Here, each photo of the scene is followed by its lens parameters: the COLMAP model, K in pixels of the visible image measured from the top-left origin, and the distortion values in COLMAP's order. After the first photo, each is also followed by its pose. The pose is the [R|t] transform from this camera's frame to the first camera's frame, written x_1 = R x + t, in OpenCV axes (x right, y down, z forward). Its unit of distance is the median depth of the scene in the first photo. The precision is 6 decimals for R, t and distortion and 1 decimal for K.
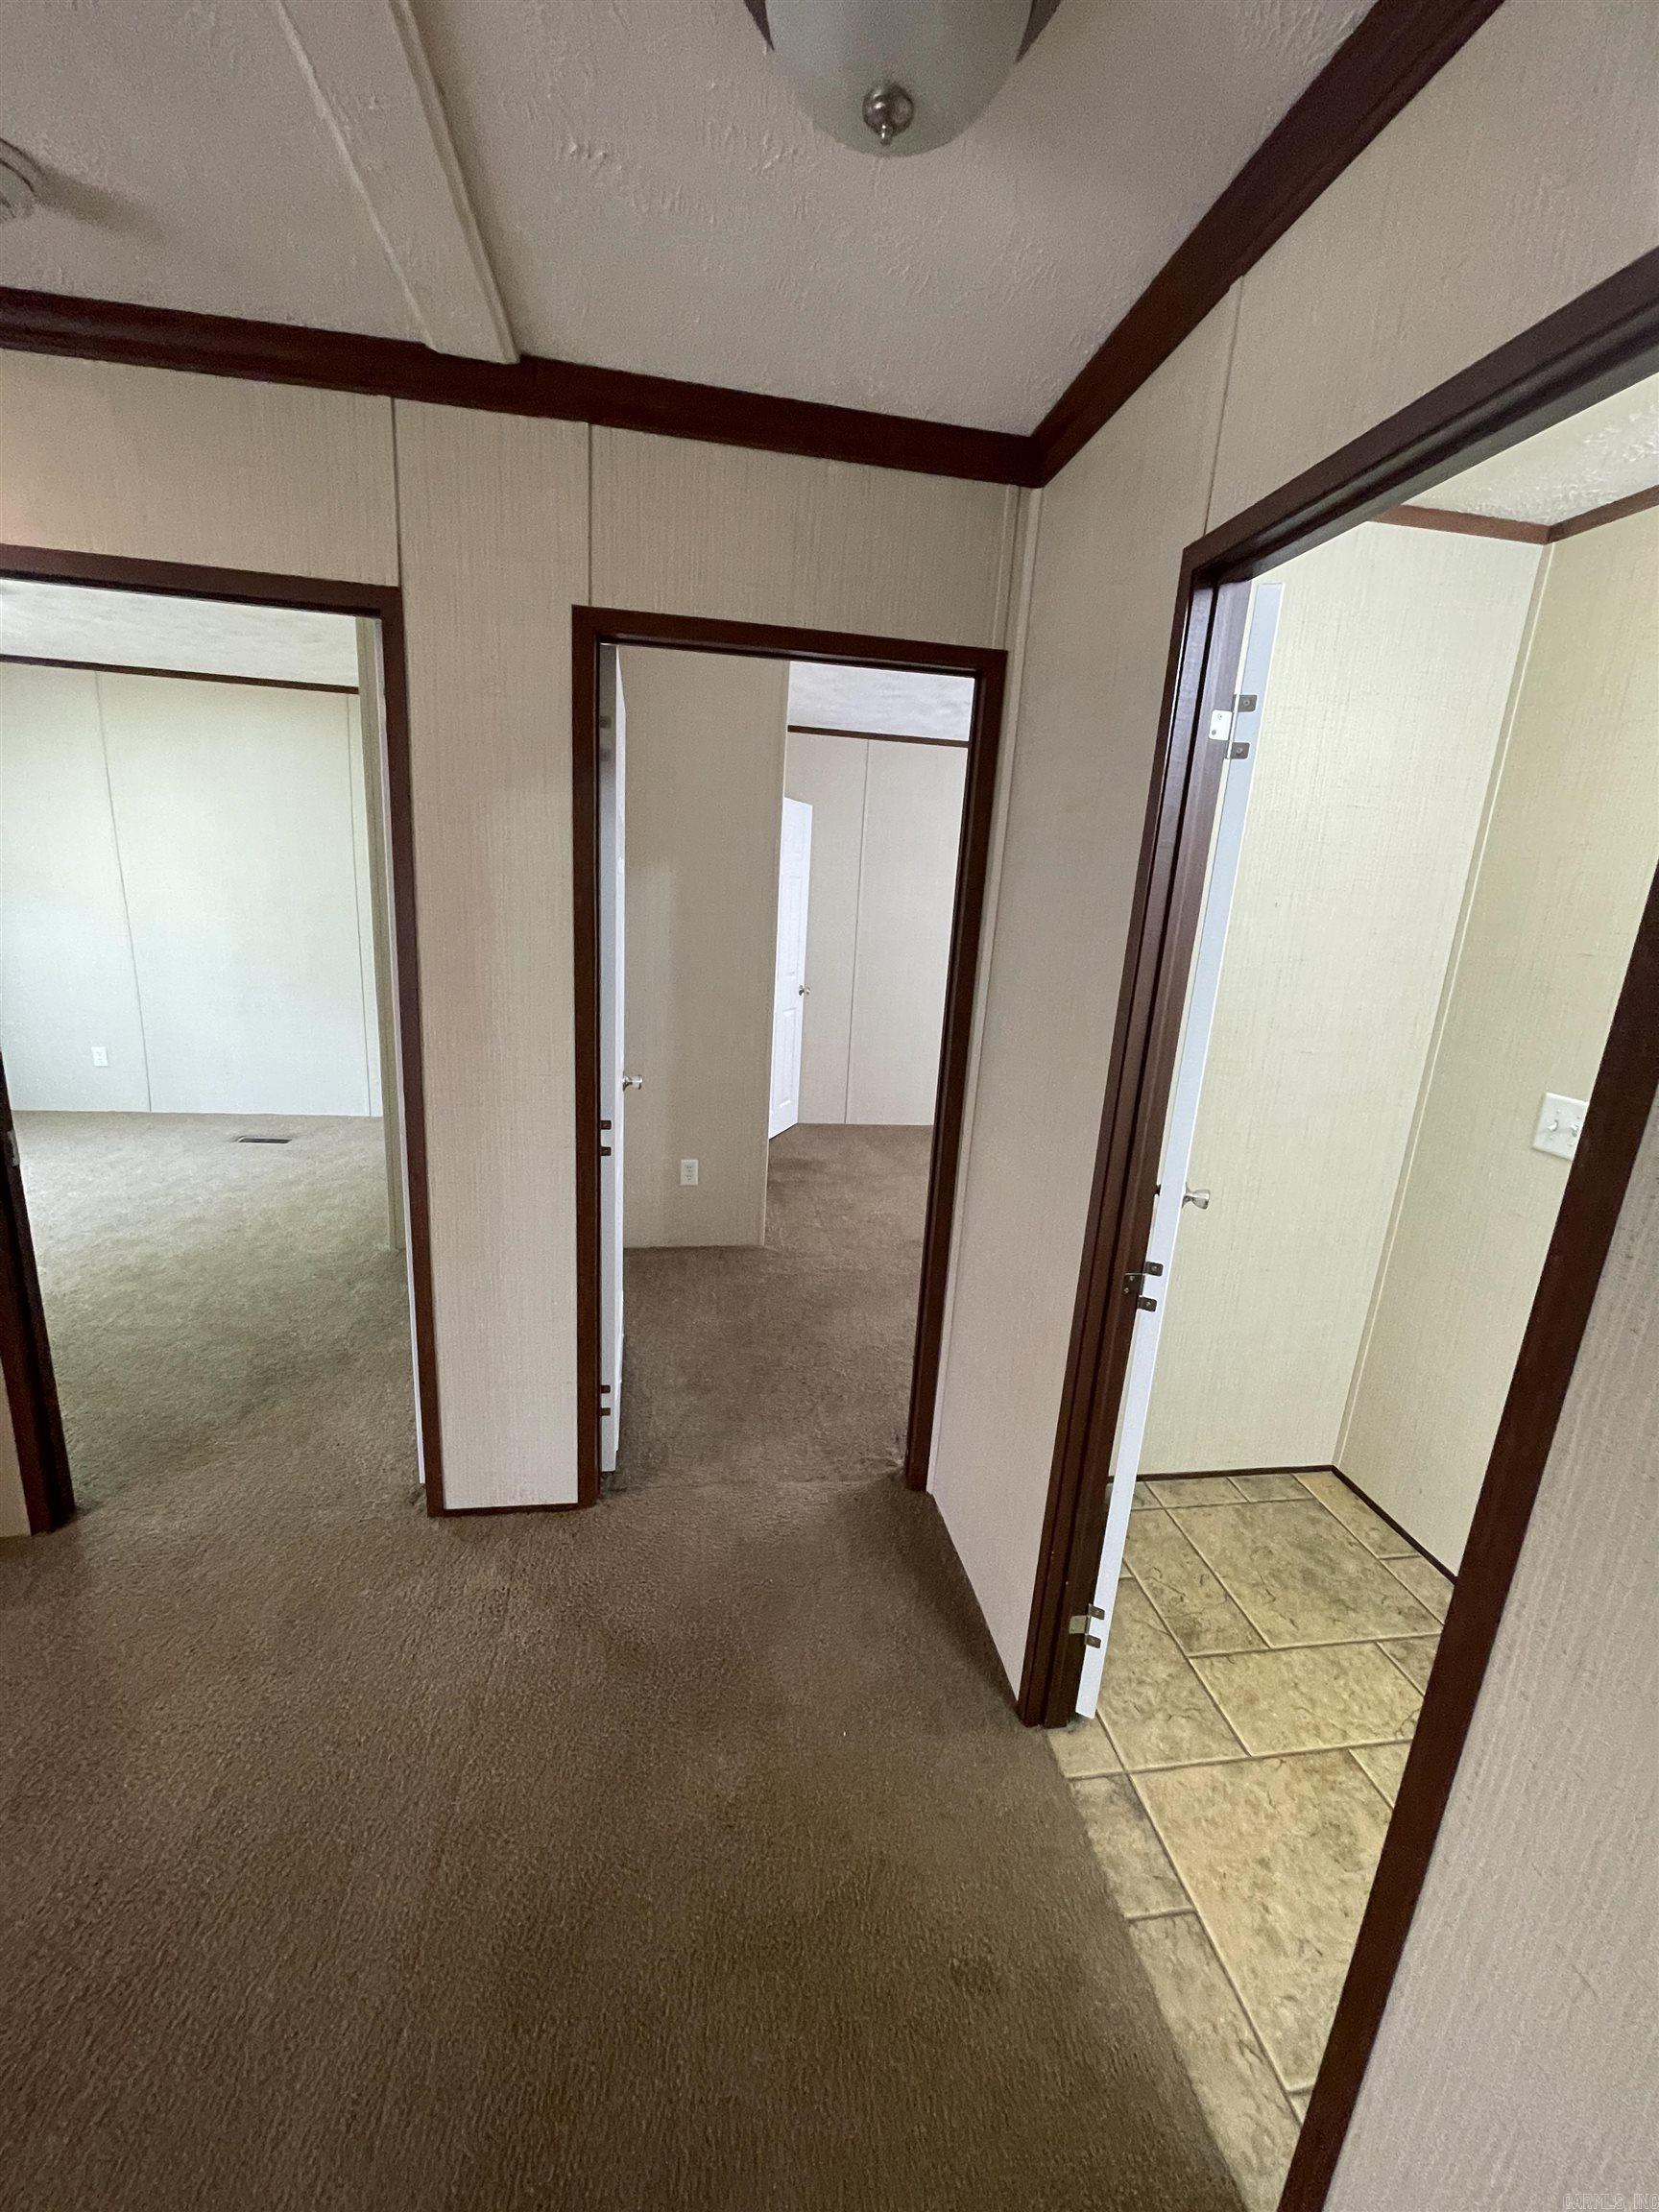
lens RADIAL K [[911.8, 0, 837.2], [0, 911.8, 1102.1], [0, 0, 1]] dist [0.001640, -0.000066]
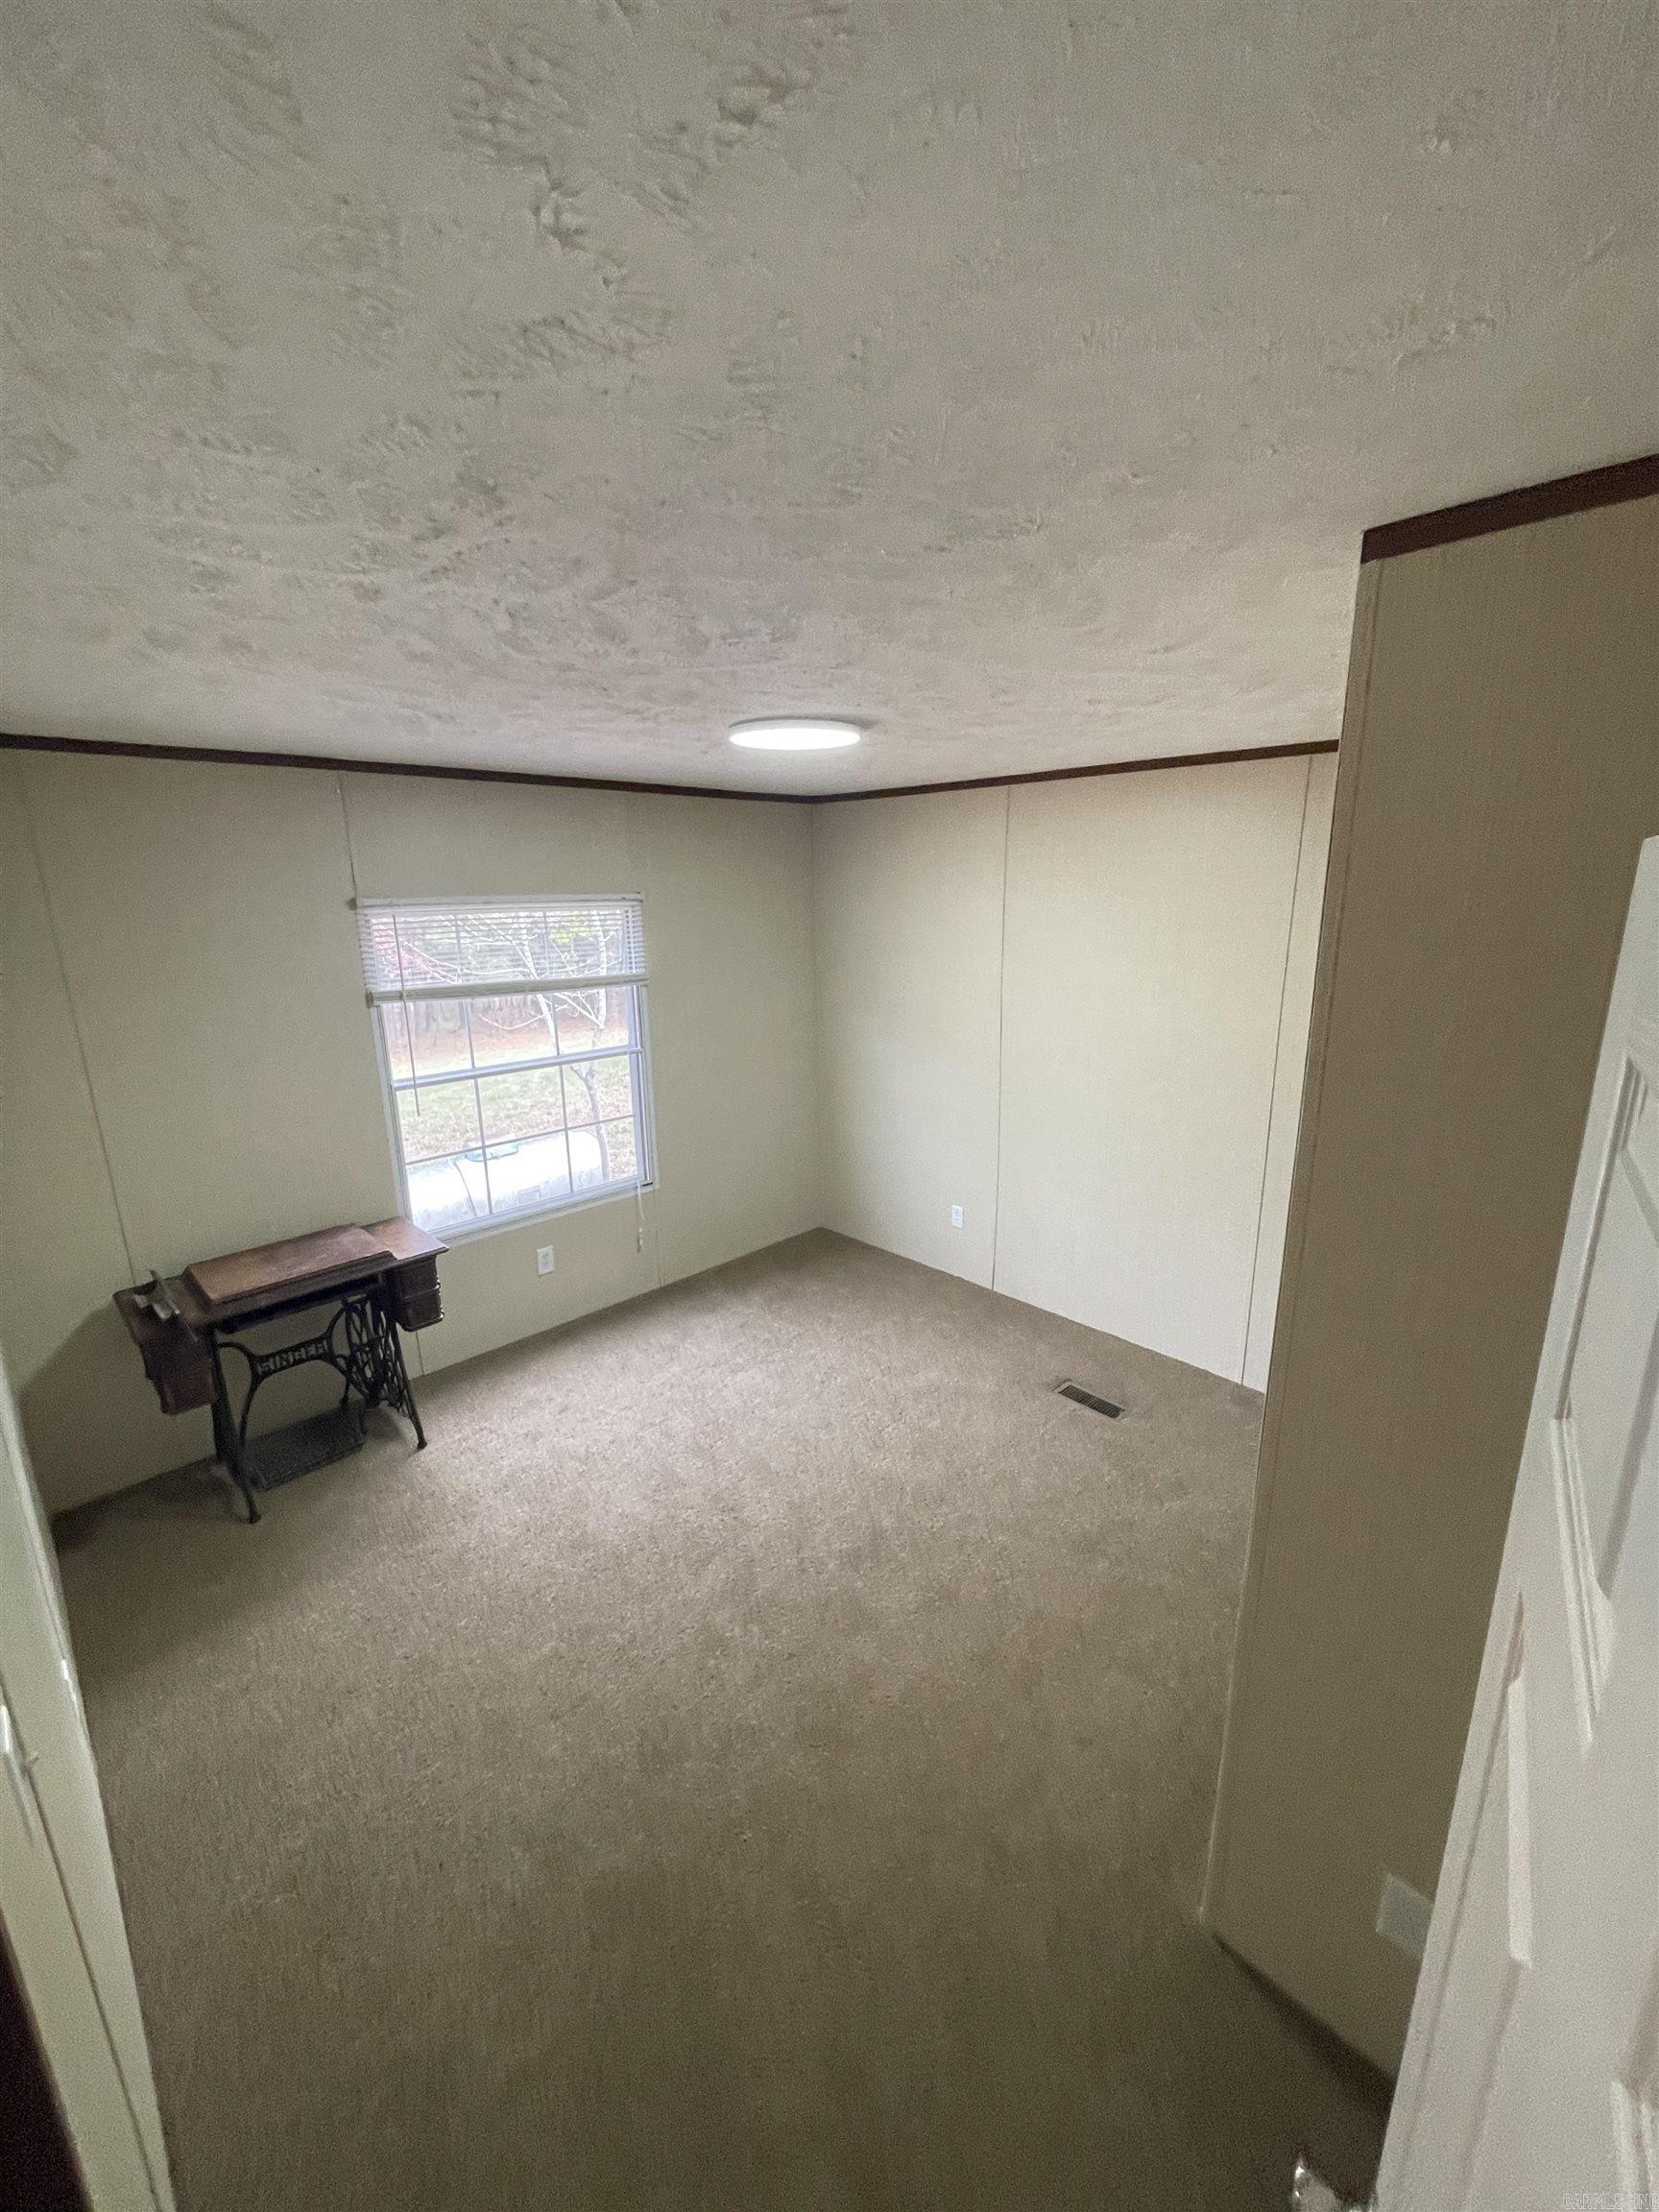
lens RADIAL K [[886.1, 0, 826.6], [0, 886.1, 1083.9], [0, 0, 1]] dist [0.000935, -0.004092]
pose [[0.576695, 0.124090, -0.807481, -0.477319], [-0.150267, 0.987645, 0.044458, -0.451655], [0.803021, 0.095699, 0.588217, 0.886996]]
